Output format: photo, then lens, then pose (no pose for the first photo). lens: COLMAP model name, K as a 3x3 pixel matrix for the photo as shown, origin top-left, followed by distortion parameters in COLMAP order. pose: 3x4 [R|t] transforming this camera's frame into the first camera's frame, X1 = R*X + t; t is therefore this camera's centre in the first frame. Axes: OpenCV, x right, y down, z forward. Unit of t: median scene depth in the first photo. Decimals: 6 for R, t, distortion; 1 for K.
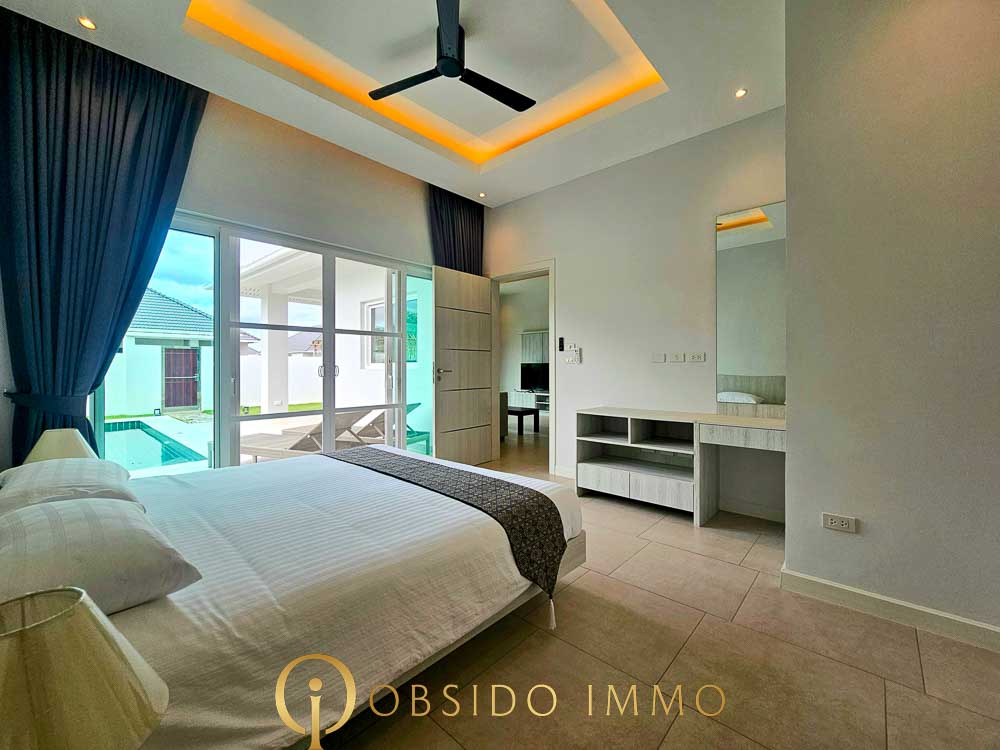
lens RADIAL K [[410.1, 0, 502.9], [0, 410.1, 362.5], [0, 0, 1]] dist [0.009749, 0.000127]
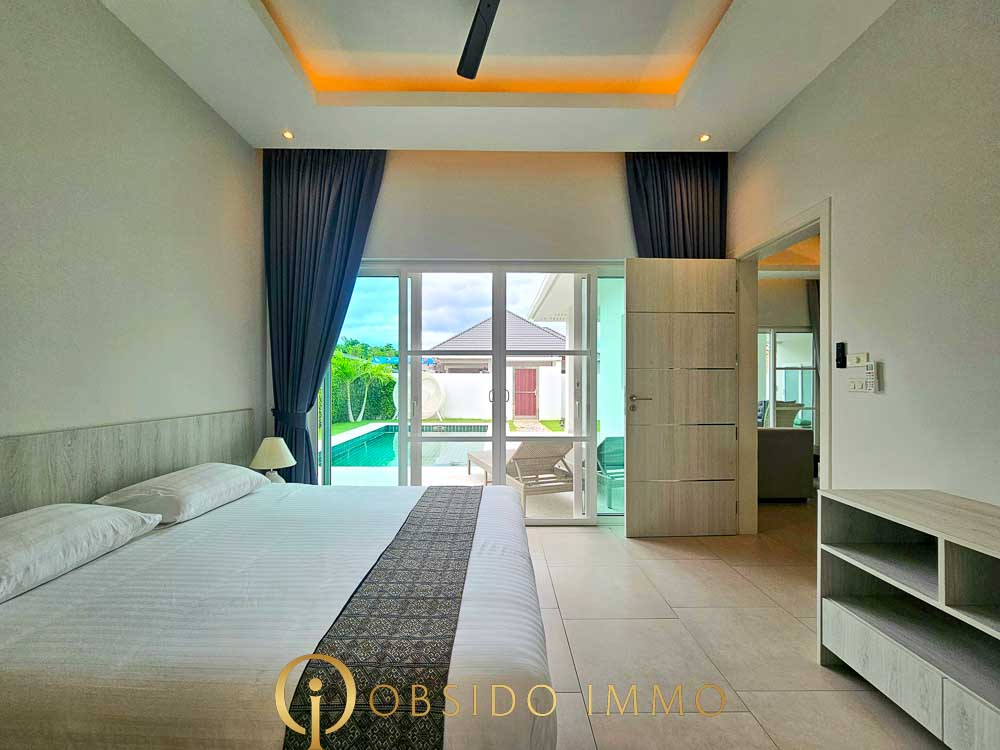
lens RADIAL K [[411.4, 0, 506.8], [0, 411.4, 381.2], [0, 0, 1]] dist [0.001112, -0.000012]
pose [[0.682055, 0.001516, -0.731299, 0.246031], [0.004100, 0.999974, 0.005897, -0.016555], [0.731289, -0.007020, 0.682032, 0.334398]]
